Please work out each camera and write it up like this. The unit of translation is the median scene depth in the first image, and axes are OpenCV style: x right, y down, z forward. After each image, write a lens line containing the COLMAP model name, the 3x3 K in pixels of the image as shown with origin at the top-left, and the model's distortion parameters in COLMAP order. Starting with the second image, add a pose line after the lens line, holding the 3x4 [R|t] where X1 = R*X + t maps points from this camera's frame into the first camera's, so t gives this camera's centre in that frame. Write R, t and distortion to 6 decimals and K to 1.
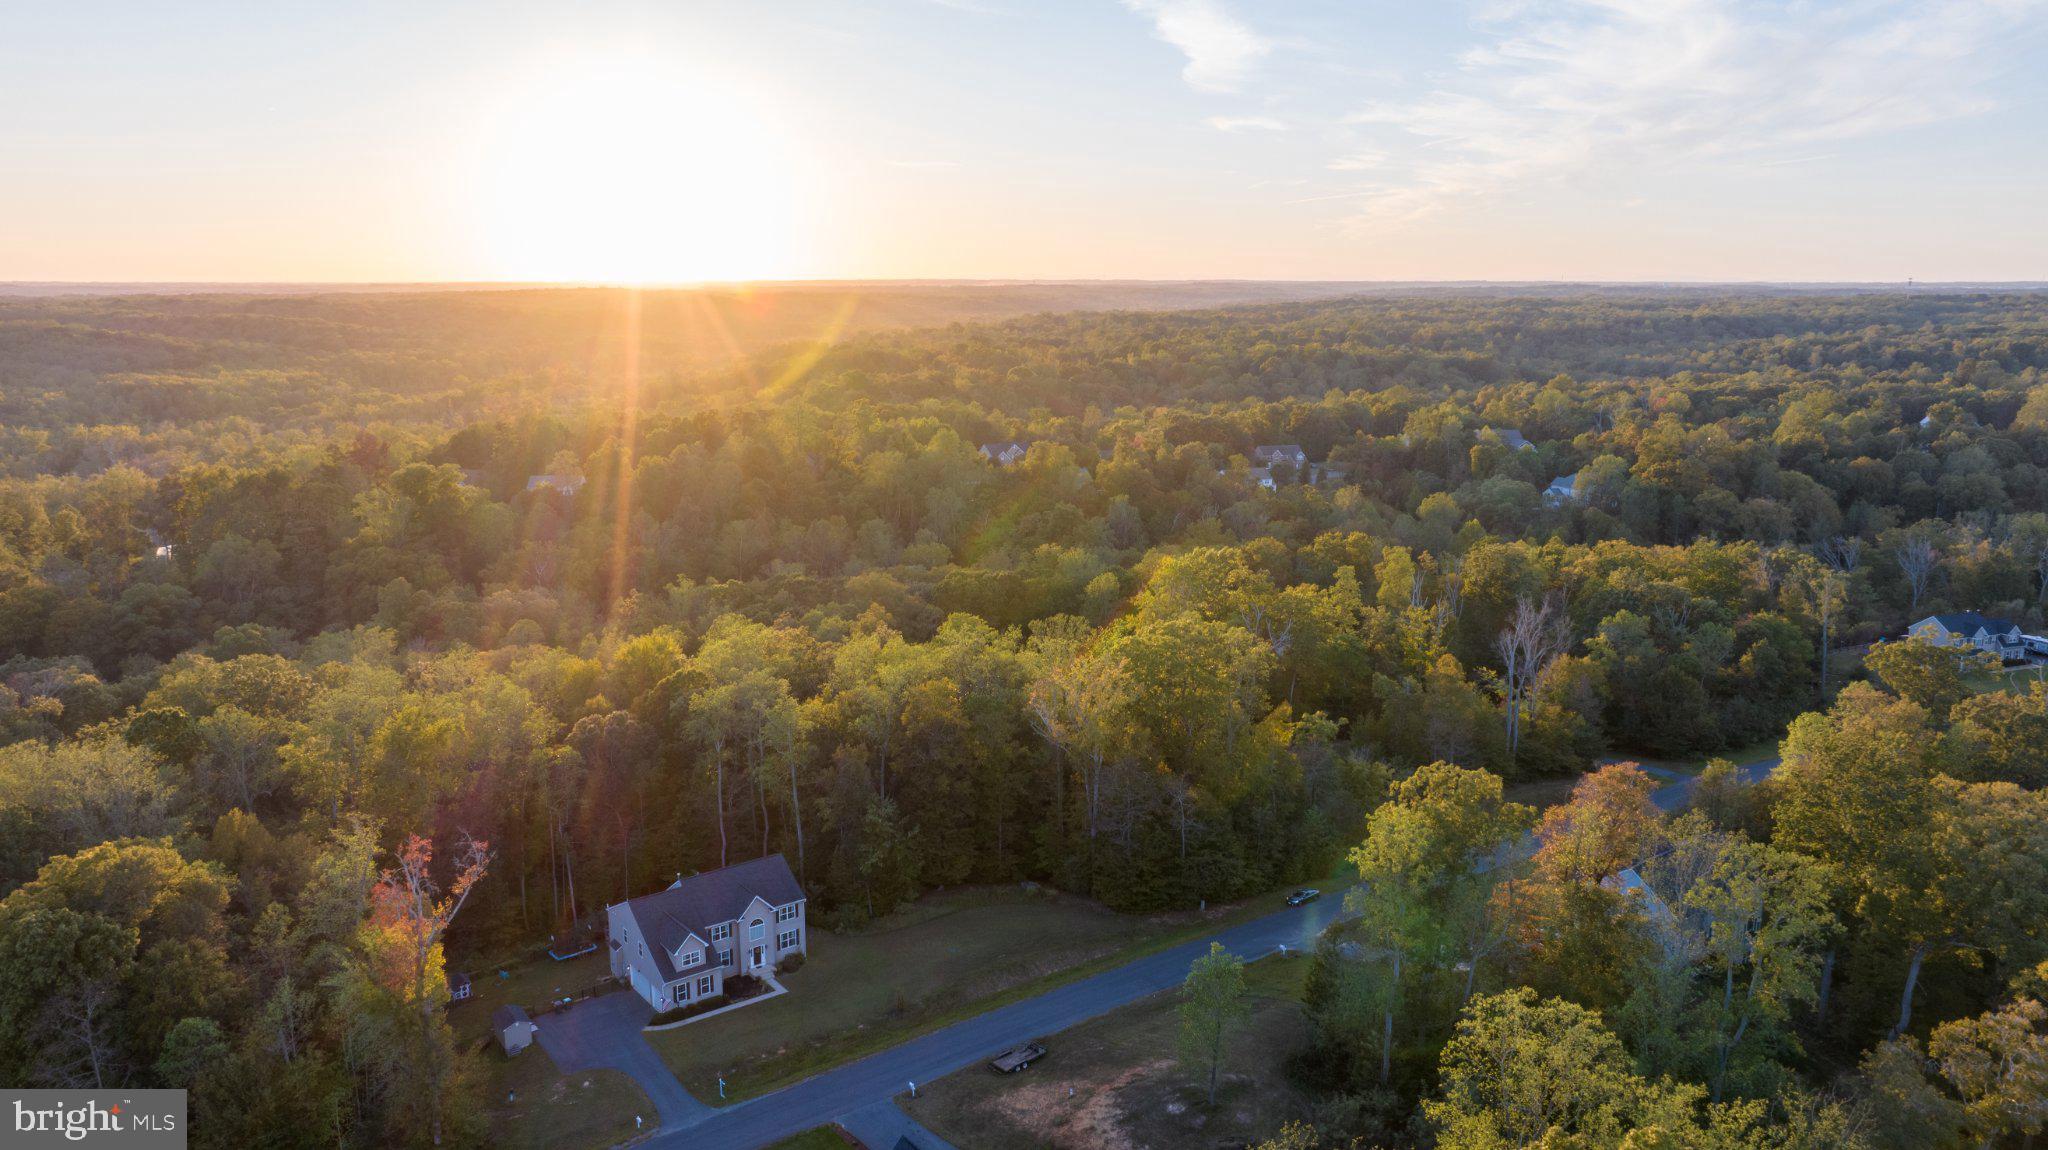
lens RADIAL K [[1439.8, 0, 1037.3], [0, 1439.8, 574.0], [0, 0, 1]] dist [-0.028035, 0.023198]
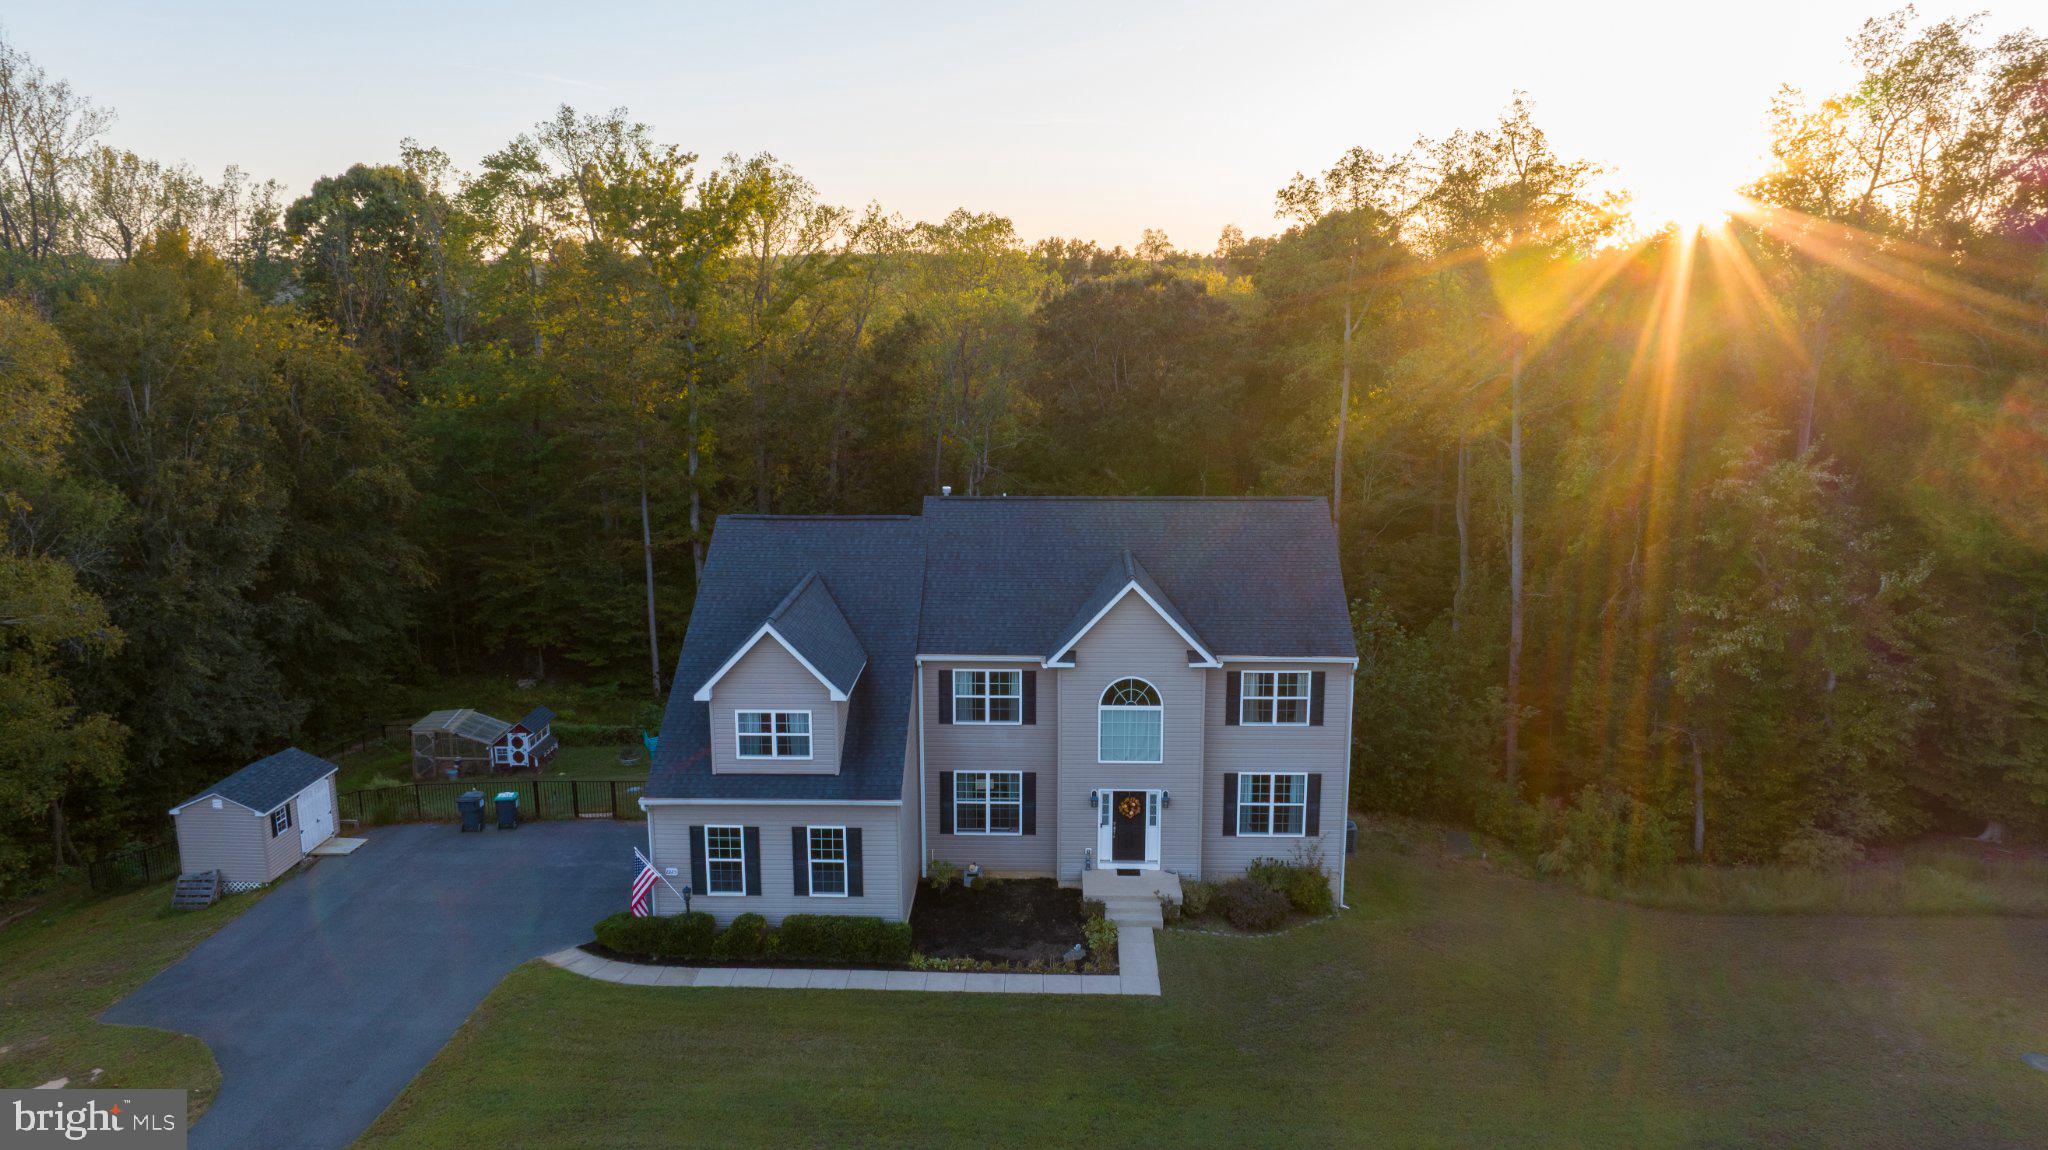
lens RADIAL K [[1438.9, 0, 1036.5], [0, 1438.9, 573.9], [0, 0, 1]] dist [-0.018100, -0.002741]
pose [[0.779433, 0.126215, -0.613639, -0.055814], [-0.124337, 0.991176, 0.045937, 0.211460], [0.614023, 0.040493, 0.788249, 0.786460]]
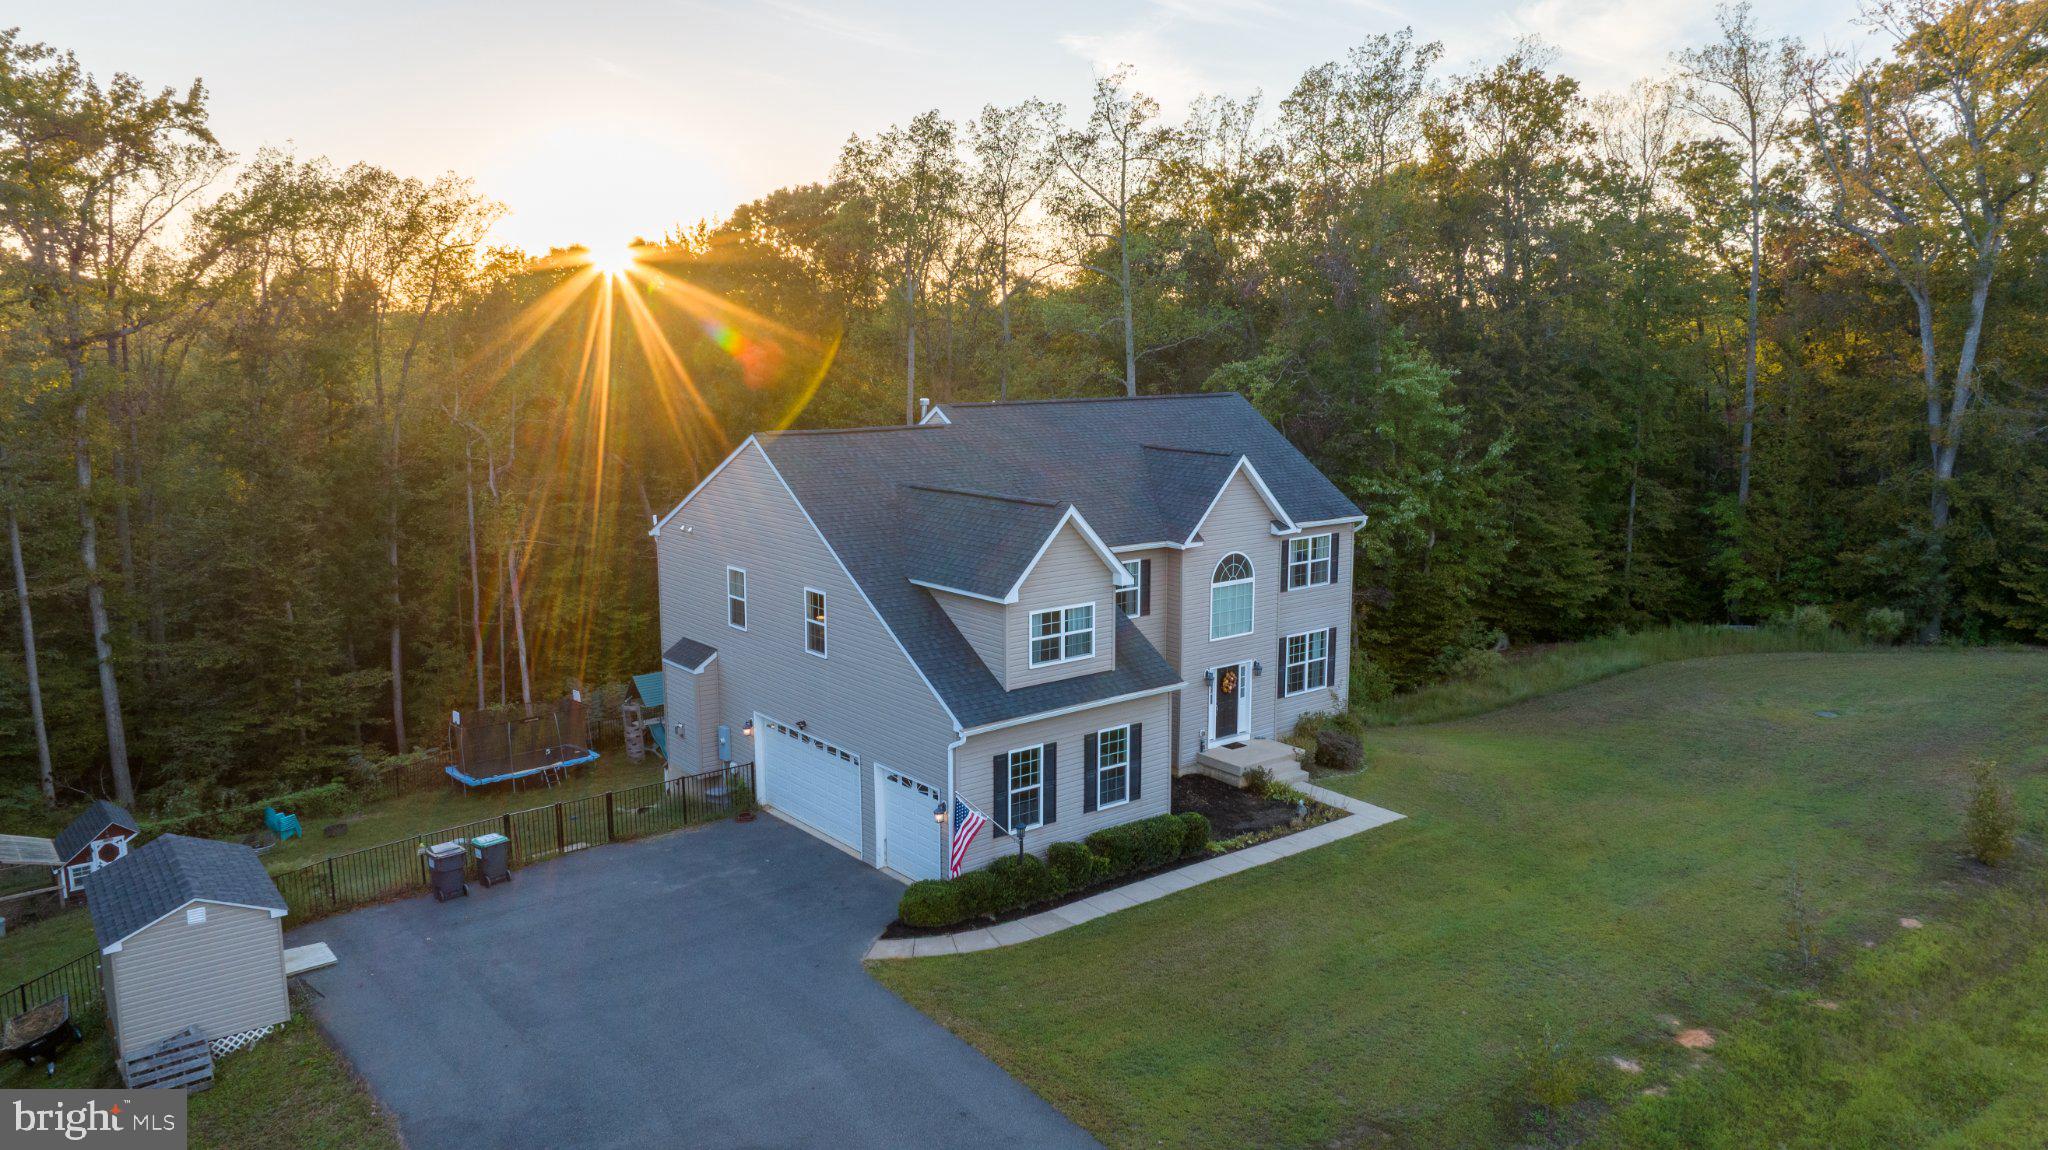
lens RADIAL K [[1439.8, 0, 1037.3], [0, 1439.8, 574.0], [0, 0, 1]] dist [-0.028035, 0.023198]
pose [[0.999686, -0.004681, 0.024604, -0.236625], [0.005510, 0.999416, -0.033732, 0.251331], [-0.024431, 0.033856, 0.999128, 0.737152]]
